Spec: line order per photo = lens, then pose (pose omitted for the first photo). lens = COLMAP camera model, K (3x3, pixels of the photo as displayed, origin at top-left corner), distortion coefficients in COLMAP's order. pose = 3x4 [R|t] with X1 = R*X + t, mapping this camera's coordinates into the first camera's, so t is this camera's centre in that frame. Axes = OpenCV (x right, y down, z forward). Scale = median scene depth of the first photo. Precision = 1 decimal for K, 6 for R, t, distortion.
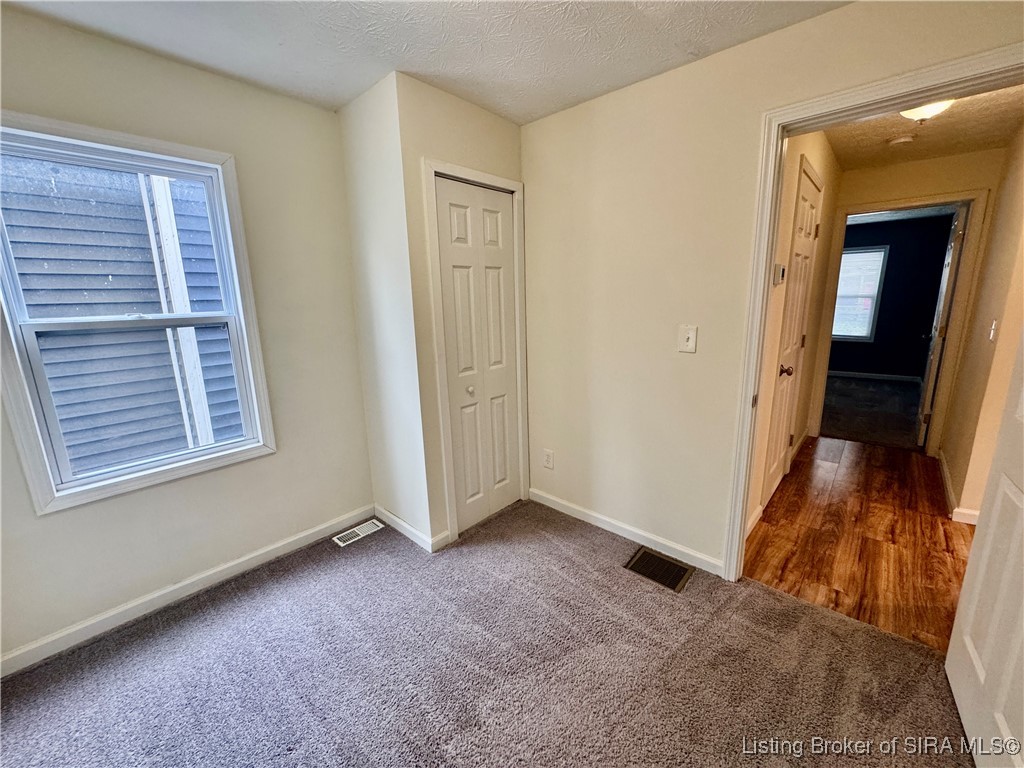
lens RADIAL K [[409.0, 0, 514.2], [0, 409.0, 381.4], [0, 0, 1]] dist [-0.001015, -0.000187]
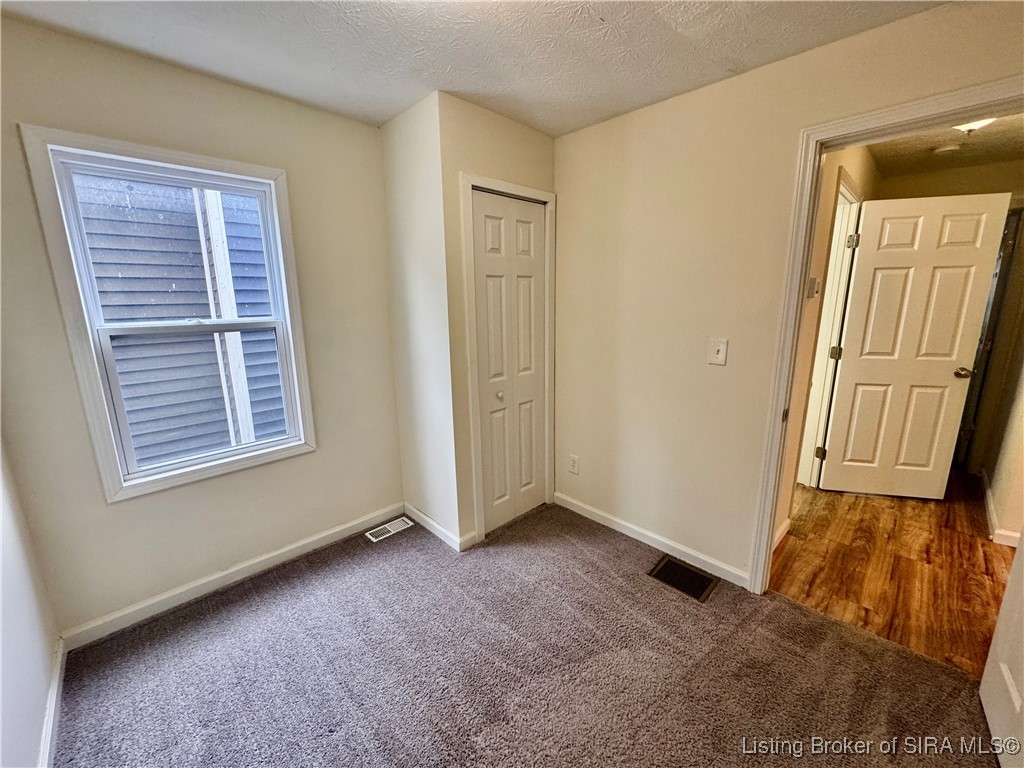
lens RADIAL K [[409.0, 0, 514.2], [0, 409.0, 381.4], [0, 0, 1]] dist [-0.001015, -0.000187]
pose [[0.998401, 0.022908, -0.051682, -0.023121], [-0.022877, 0.999738, 0.001193, -0.019630], [0.051696, -0.000009, 0.998663, -0.031388]]
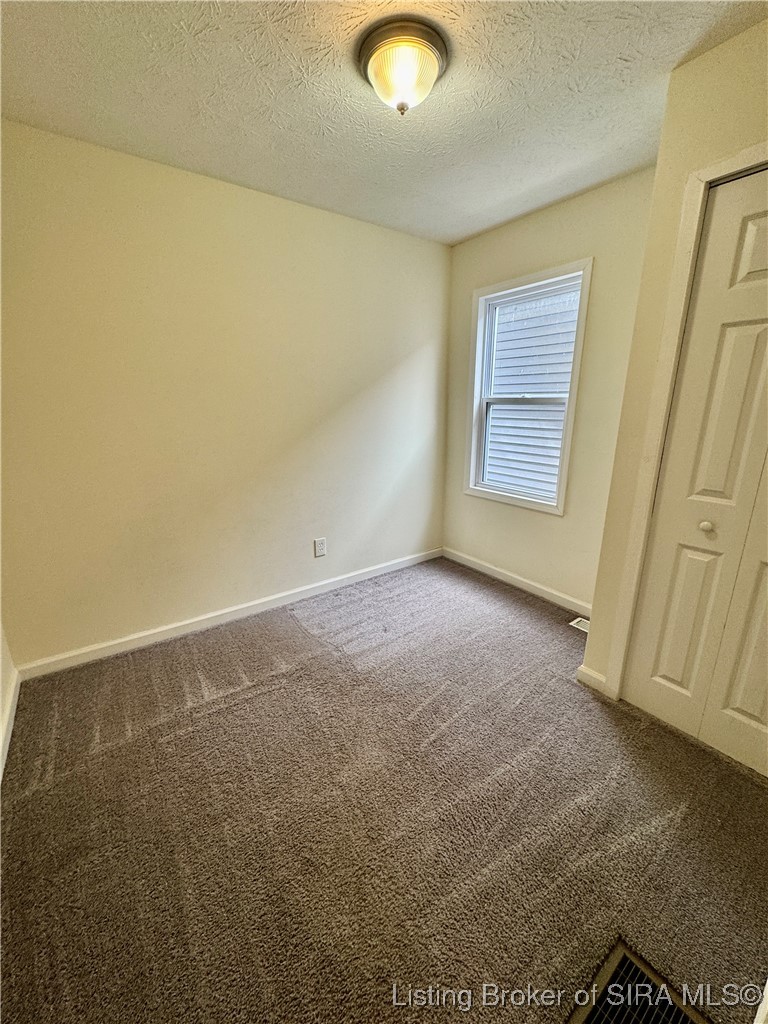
lens RADIAL K [[409.0, 0, 384.0], [0, 409.0, 512.0], [0, 0, 1]] dist [-0.001015, -0.000187]
pose [[-0.200313, 0.275385, -0.940233, 0.699253], [-0.196428, 0.928909, 0.313917, -0.120659], [0.959839, 0.247570, -0.131979, 0.730092]]
